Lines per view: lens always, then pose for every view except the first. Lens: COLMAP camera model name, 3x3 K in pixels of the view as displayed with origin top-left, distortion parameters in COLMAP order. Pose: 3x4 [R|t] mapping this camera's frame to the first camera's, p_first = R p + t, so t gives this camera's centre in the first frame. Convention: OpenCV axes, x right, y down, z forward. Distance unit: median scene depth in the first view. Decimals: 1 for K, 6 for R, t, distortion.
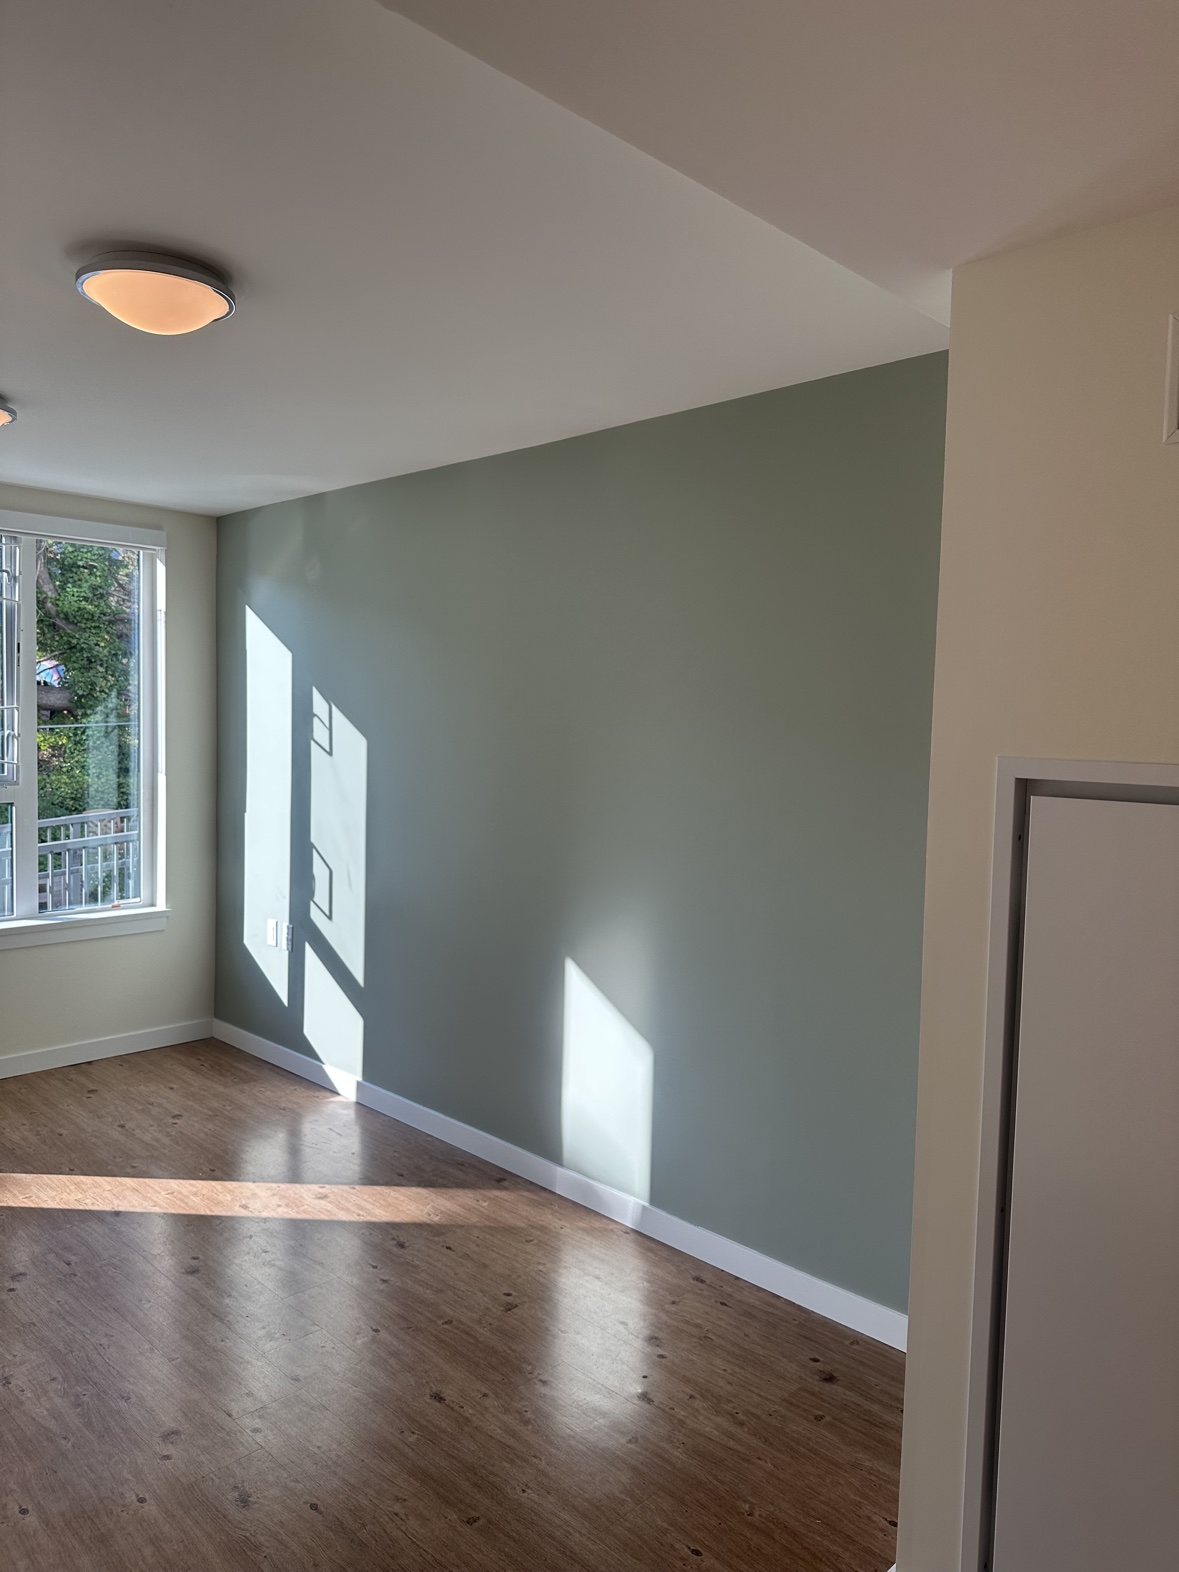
lens RADIAL K [[1094.8, 0, 571.9], [0, 1094.8, 791.5], [0, 0, 1]] dist [0.042722, -0.055028]
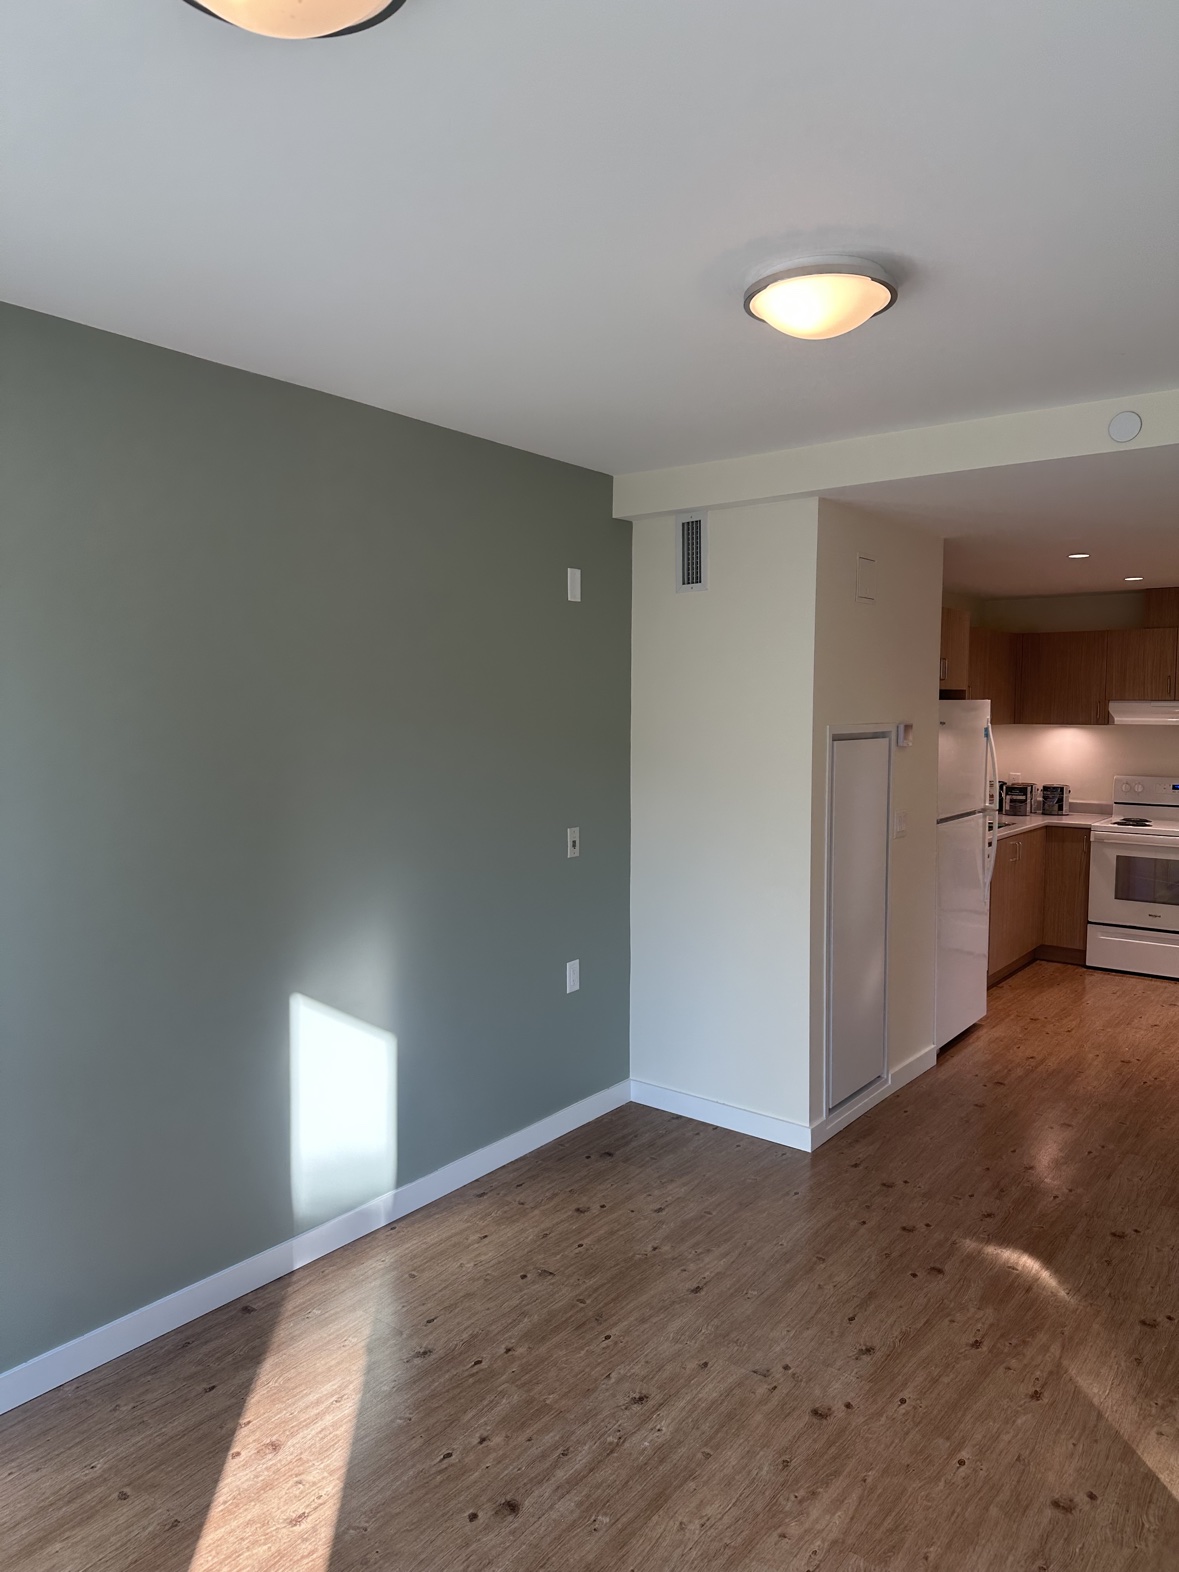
lens RADIAL K [[1094.8, 0, 579.4], [0, 1094.8, 820.1], [0, 0, 1]] dist [0.042722, -0.055028]
pose [[-0.125099, -0.122987, 0.984492, -0.730309], [0.061491, 0.989418, 0.131416, -0.071612], [-0.990237, 0.076977, -0.116212, 0.733107]]
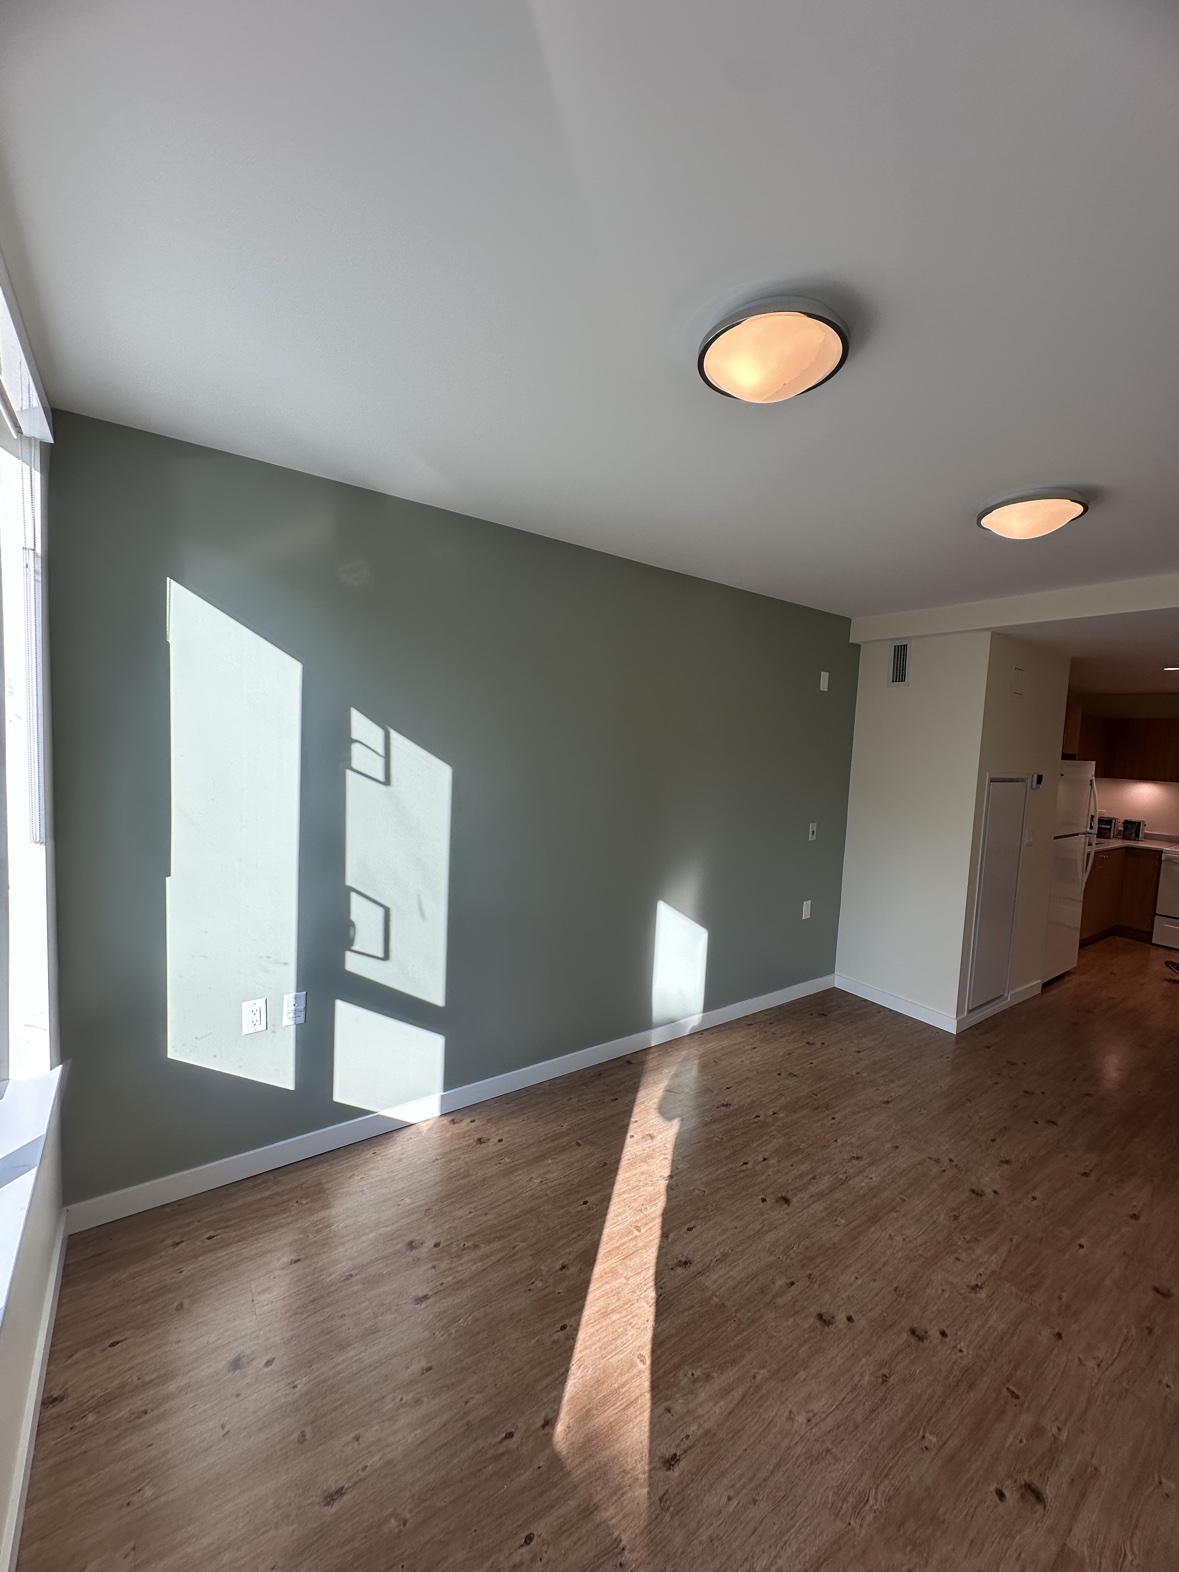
lens RADIAL K [[619.7, 0, 591.0], [0, 619.7, 805.7], [0, 0, 1]] dist [0.001195, 0.000000]
pose [[0.169067, -0.114410, 0.978942, -0.754745], [0.019920, 0.993434, 0.112663, -0.076774], [-0.985403, 0.000453, 0.170236, 0.801838]]
